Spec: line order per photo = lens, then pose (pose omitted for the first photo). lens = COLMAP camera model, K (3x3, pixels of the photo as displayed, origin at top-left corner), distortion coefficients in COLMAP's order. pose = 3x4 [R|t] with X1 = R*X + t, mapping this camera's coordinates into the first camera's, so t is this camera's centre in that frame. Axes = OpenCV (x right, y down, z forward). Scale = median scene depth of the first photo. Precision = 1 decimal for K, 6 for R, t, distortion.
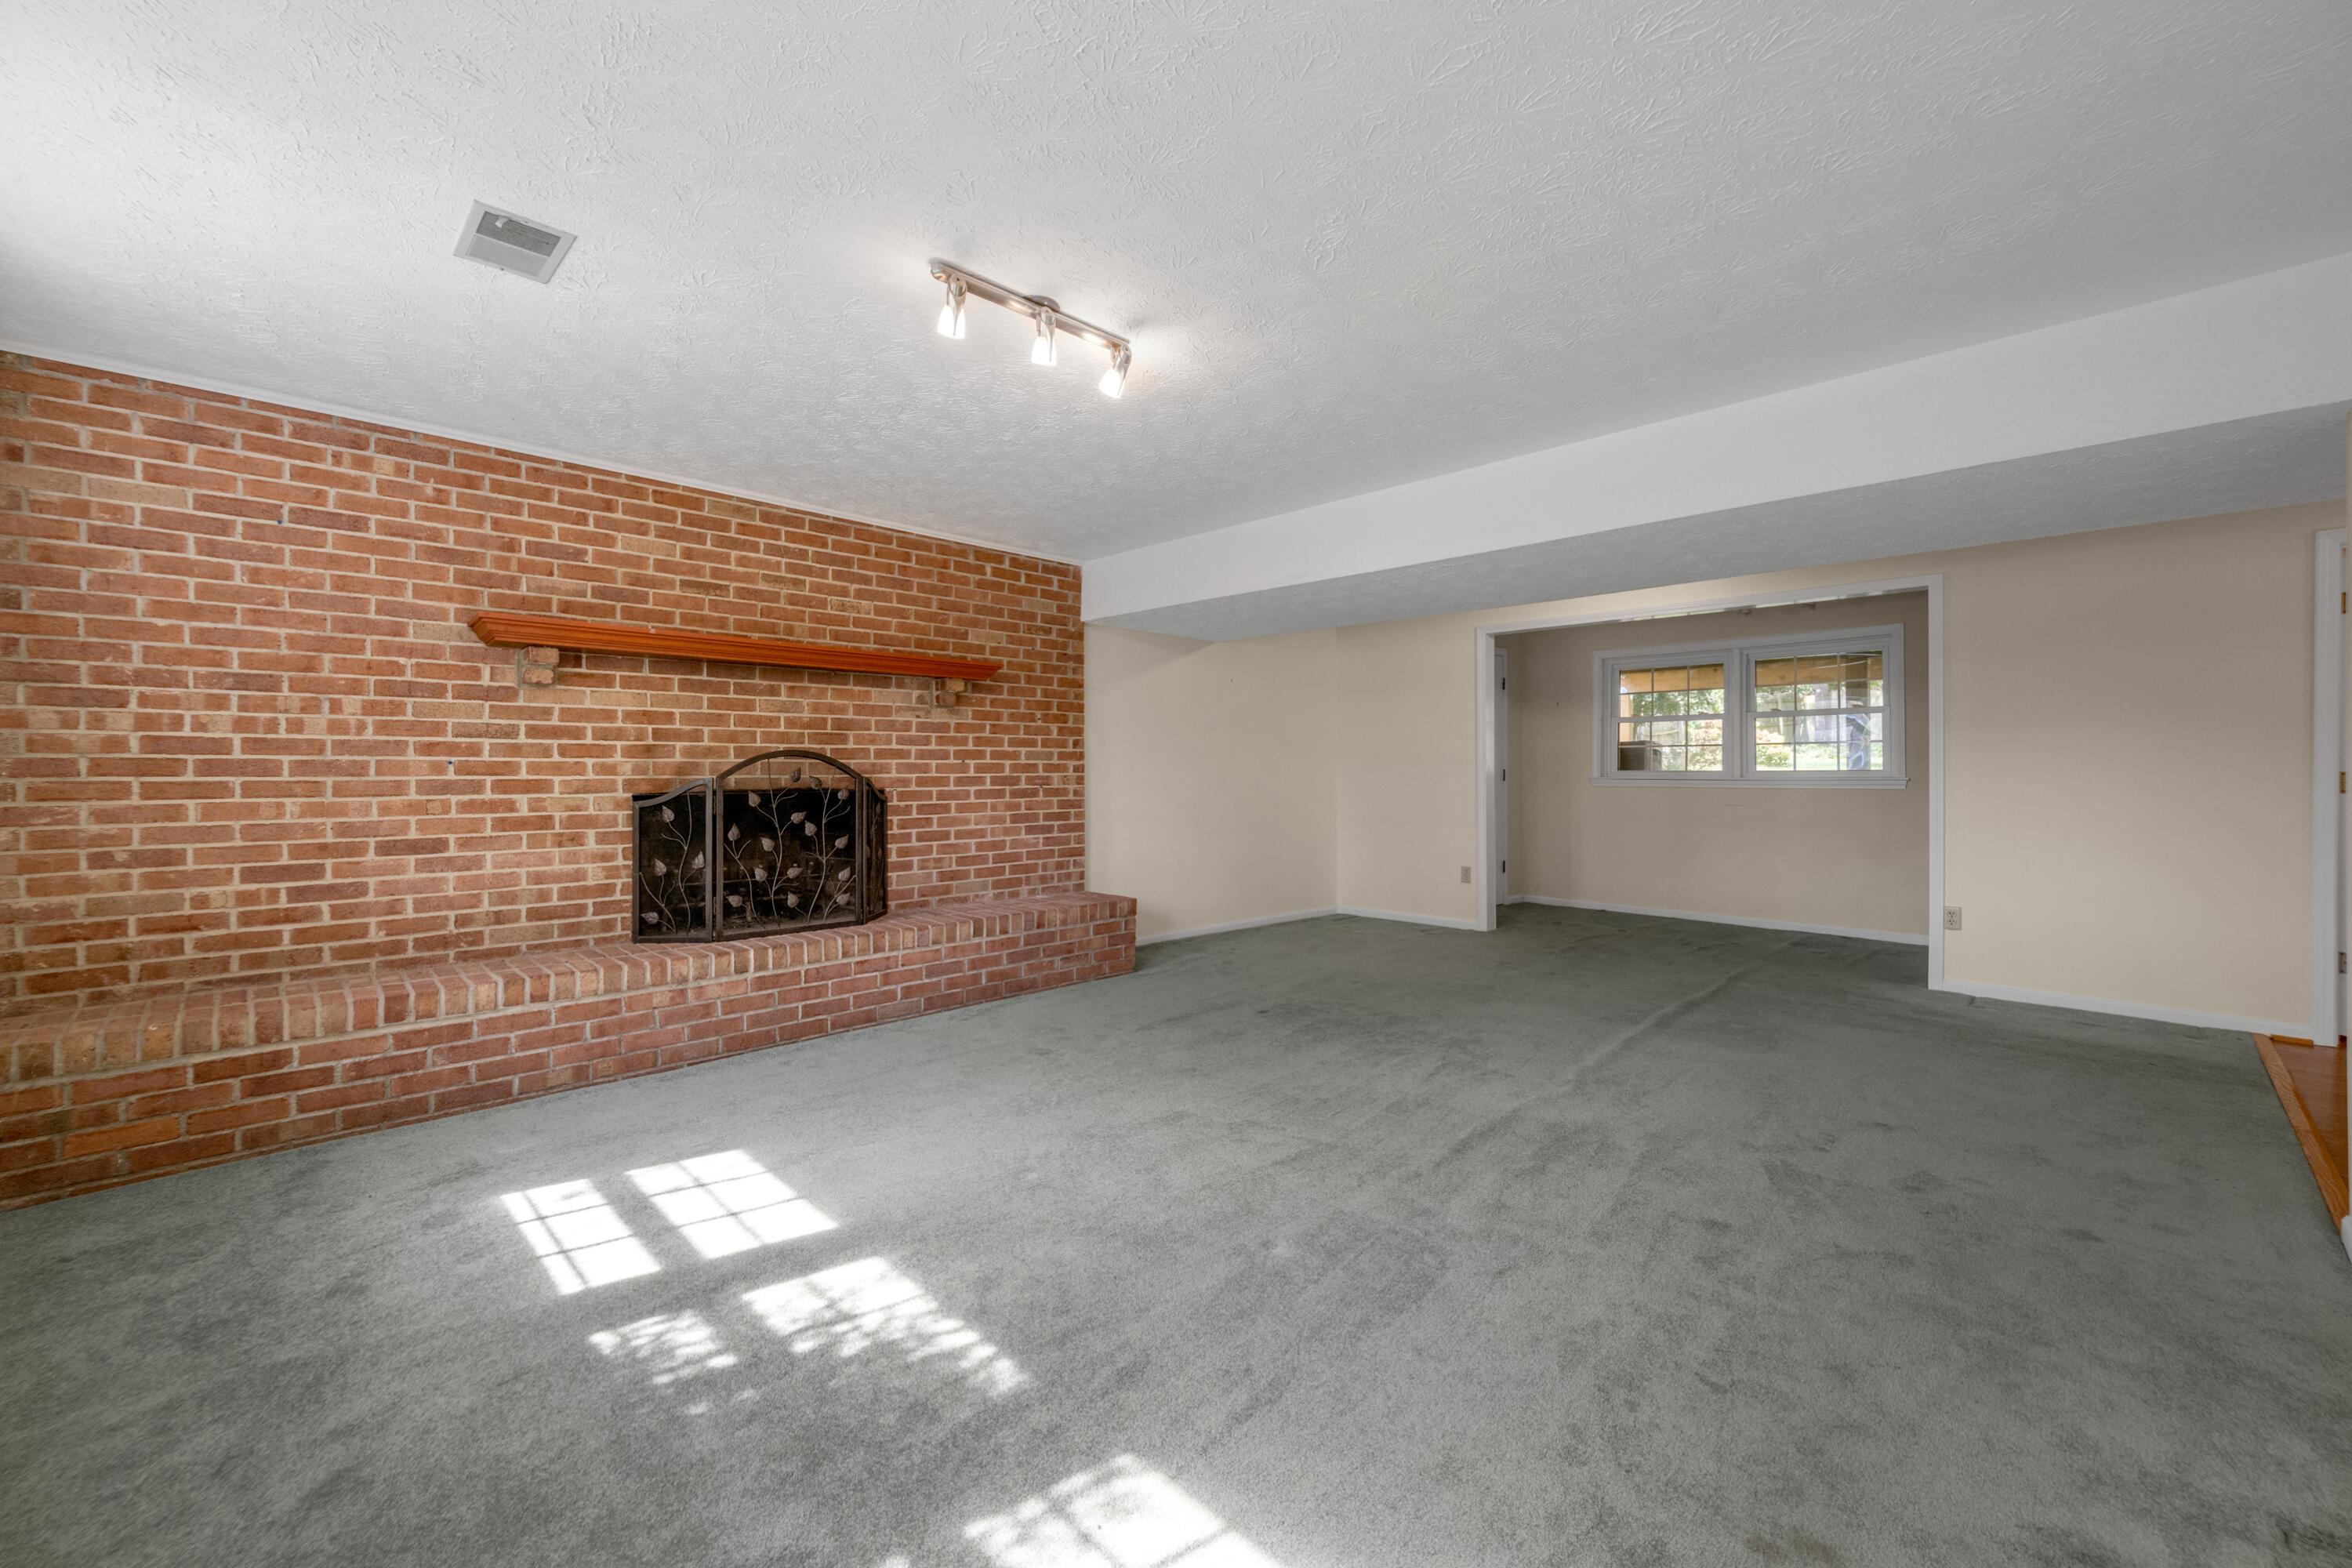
lens RADIAL K [[922.8, 0, 1191.9], [0, 922.8, 778.2], [0, 0, 1]] dist [0.002227, 0.000476]
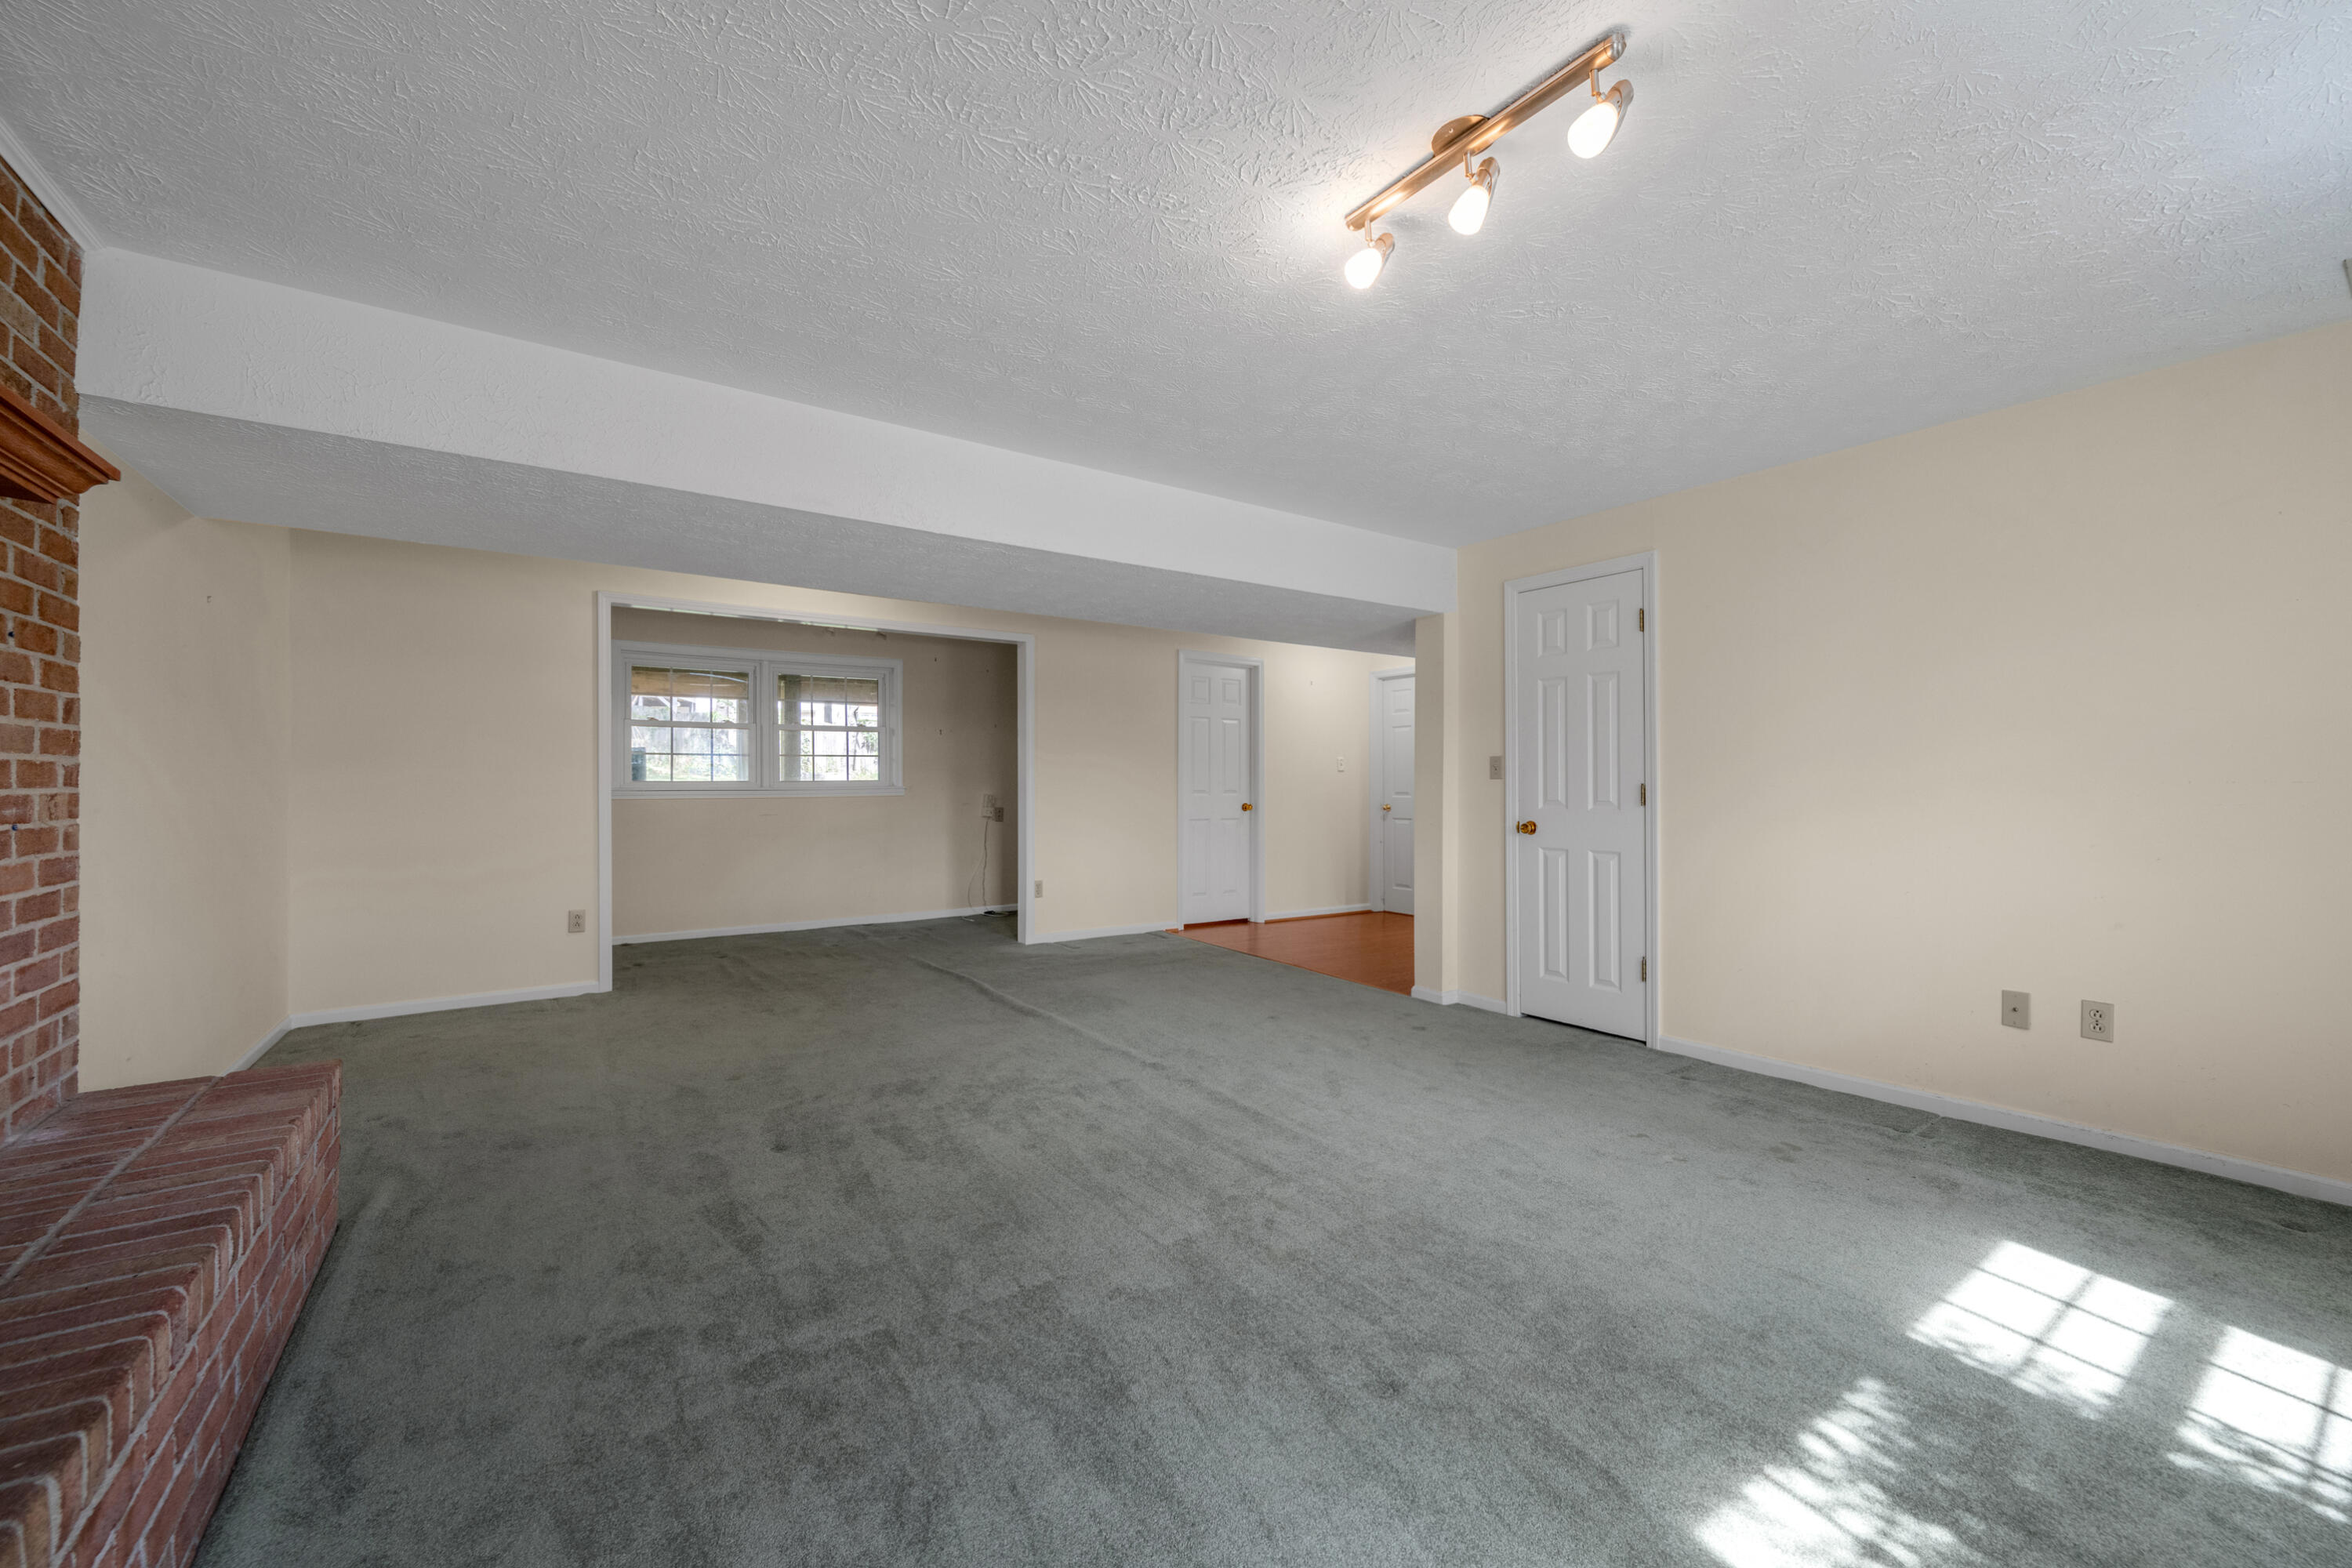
lens RADIAL K [[922.8, 0, 1194.8], [0, 922.8, 779.3], [0, 0, 1]] dist [0.002227, 0.000476]
pose [[0.156736, 0.001677, 0.987639, -0.502916], [0.006450, 0.999975, -0.002721, -0.005788], [-0.987620, 0.006797, 0.156721, 0.568910]]
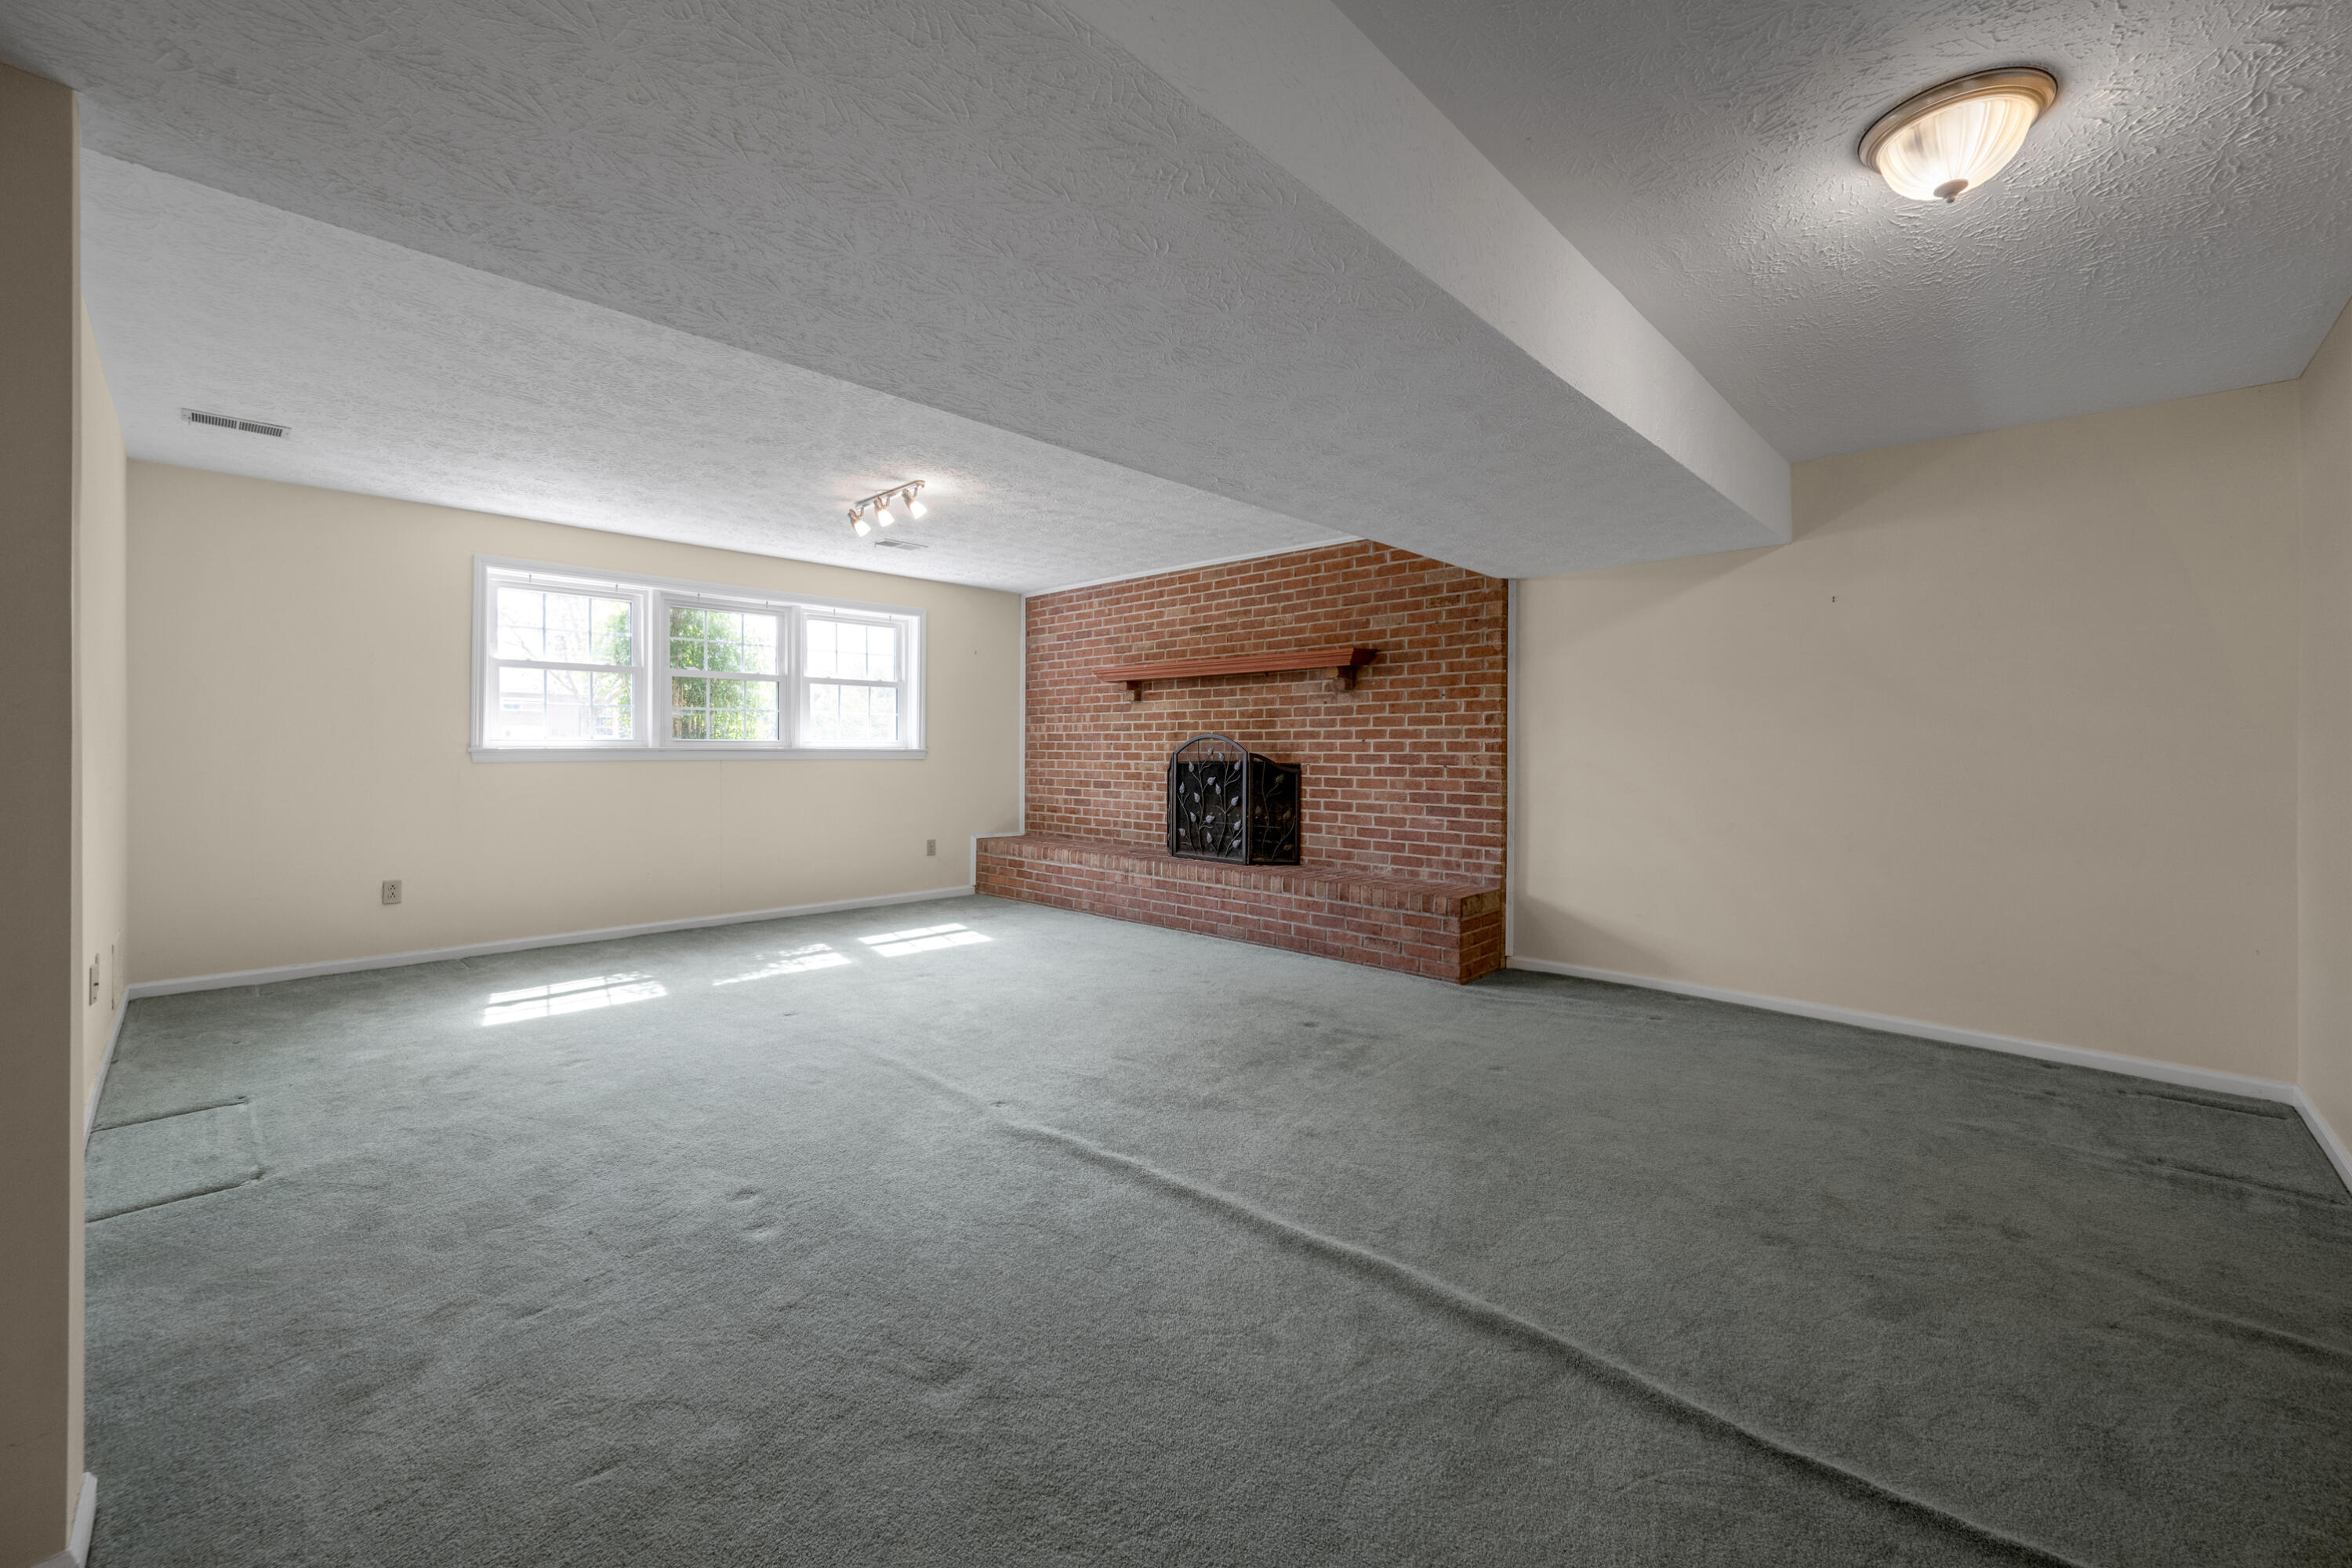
lens RADIAL K [[922.8, 0, 1175.2], [0, 922.8, 762.6], [0, 0, 1]] dist [0.002227, 0.000476]
pose [[0.028584, 0.014750, -0.999483, 0.881298], [-0.013846, 0.999801, 0.014359, -0.005050], [0.999495, 0.013428, 0.028783, 0.791435]]
